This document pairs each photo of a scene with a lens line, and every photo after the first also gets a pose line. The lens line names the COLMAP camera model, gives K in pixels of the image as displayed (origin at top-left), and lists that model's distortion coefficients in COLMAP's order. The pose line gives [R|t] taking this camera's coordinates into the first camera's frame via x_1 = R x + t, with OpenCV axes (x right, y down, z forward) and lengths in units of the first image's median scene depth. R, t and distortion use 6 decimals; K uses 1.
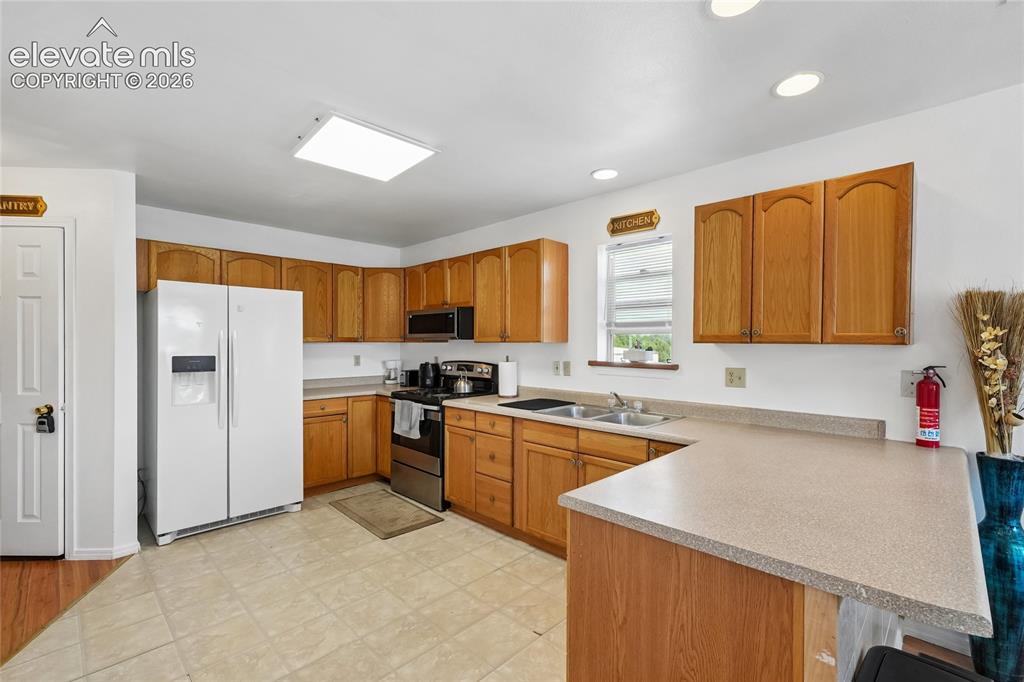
lens RADIAL K [[445.2, 0, 513.5], [0, 445.2, 346.8], [0, 0, 1]] dist [0.003223, 0.000481]
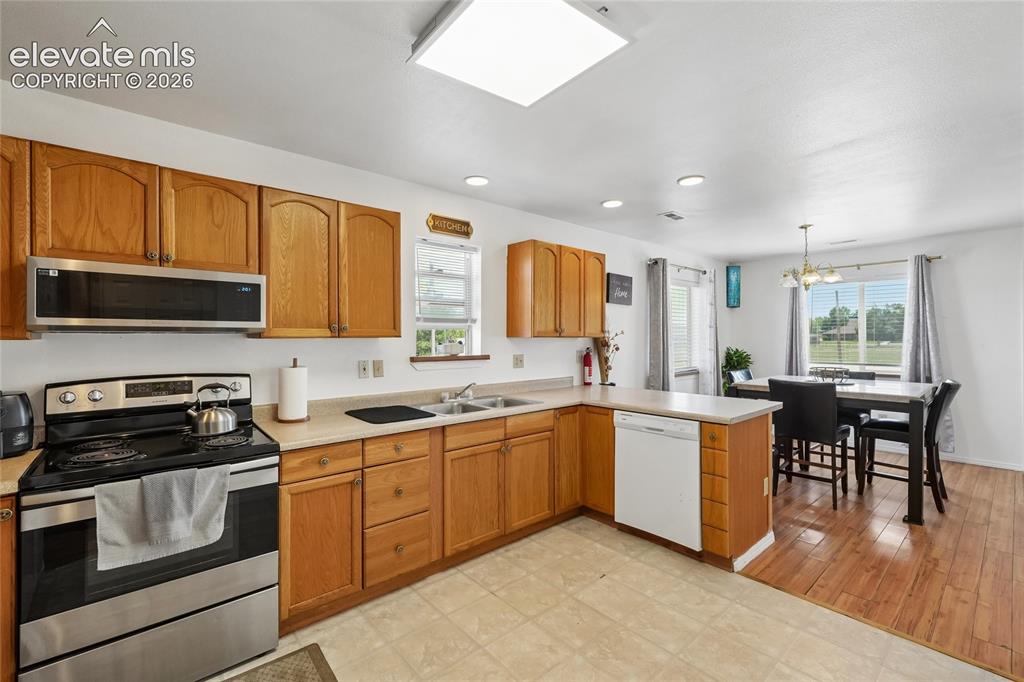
lens RADIAL K [[445.2, 0, 513.3], [0, 445.2, 334.8], [0, 0, 1]] dist [0.003223, 0.000481]
pose [[0.081393, 0.001861, 0.996680, -0.830692], [0.013620, 0.999903, -0.002979, -0.010637], [-0.996589, 0.013818, 0.081359, 0.800233]]
